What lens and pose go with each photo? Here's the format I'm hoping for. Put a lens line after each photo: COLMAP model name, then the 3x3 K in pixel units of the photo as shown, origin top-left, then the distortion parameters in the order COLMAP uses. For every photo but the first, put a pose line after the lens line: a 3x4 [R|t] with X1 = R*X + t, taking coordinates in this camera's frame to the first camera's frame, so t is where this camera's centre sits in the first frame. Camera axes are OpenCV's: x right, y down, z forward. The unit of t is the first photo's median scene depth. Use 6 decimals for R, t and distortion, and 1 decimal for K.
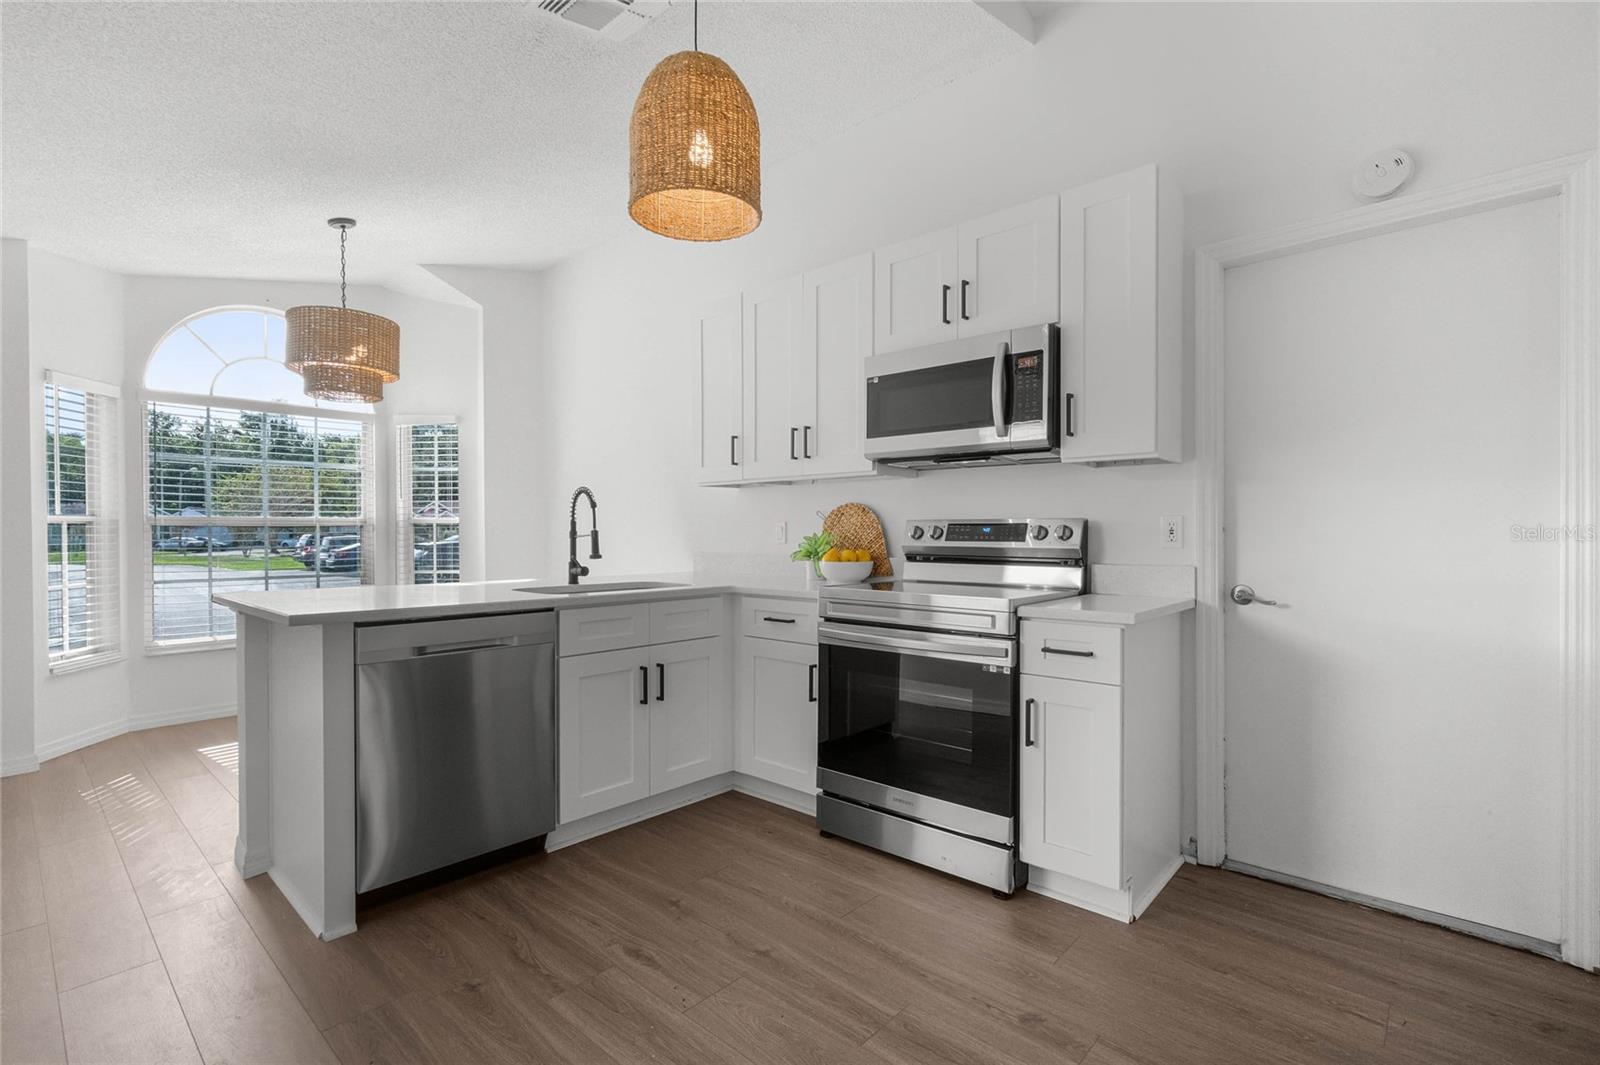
lens RADIAL K [[720.1, 0, 800.0], [0, 720.1, 532.5], [0, 0, 1]] dist [0.014162, 0.000100]
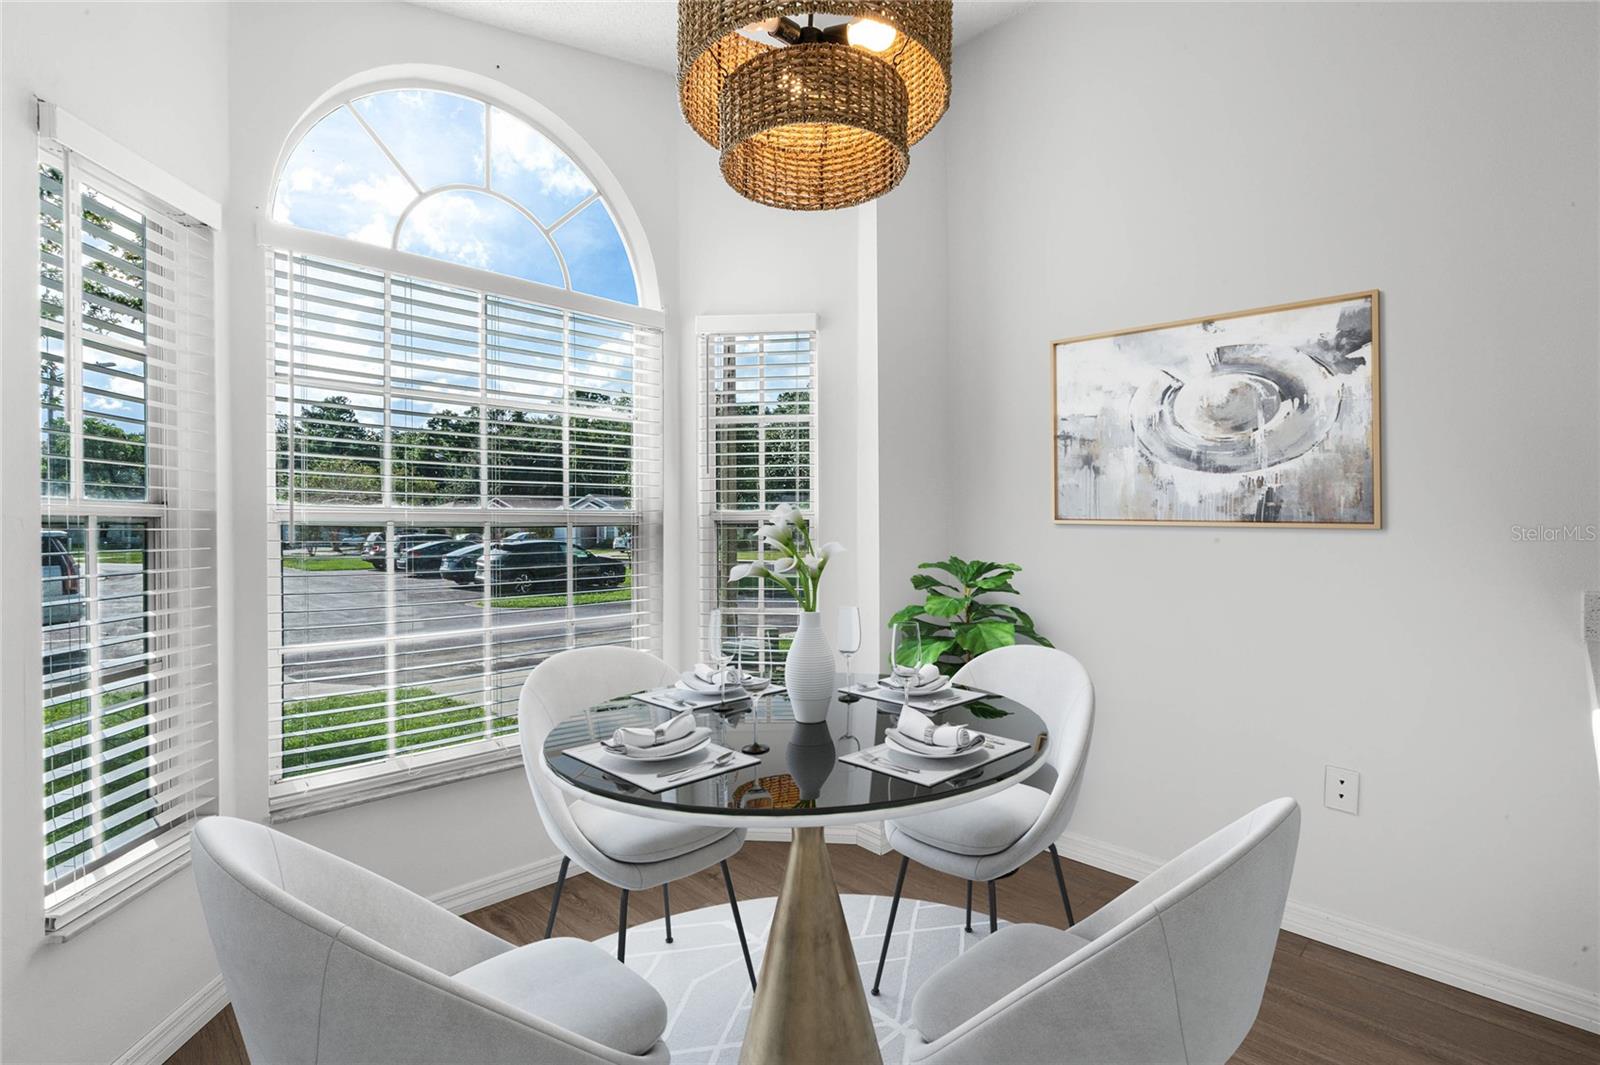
lens RADIAL K [[748.2, 0, 796.8], [0, 748.2, 521.8], [0, 0, 1]] dist [-0.000890, 0.000101]
pose [[0.997568, -0.000397, -0.069701, -0.438044], [-0.000394, 0.999936, -0.011331, -0.005780], [0.069701, 0.011331, 0.997504, 0.456104]]
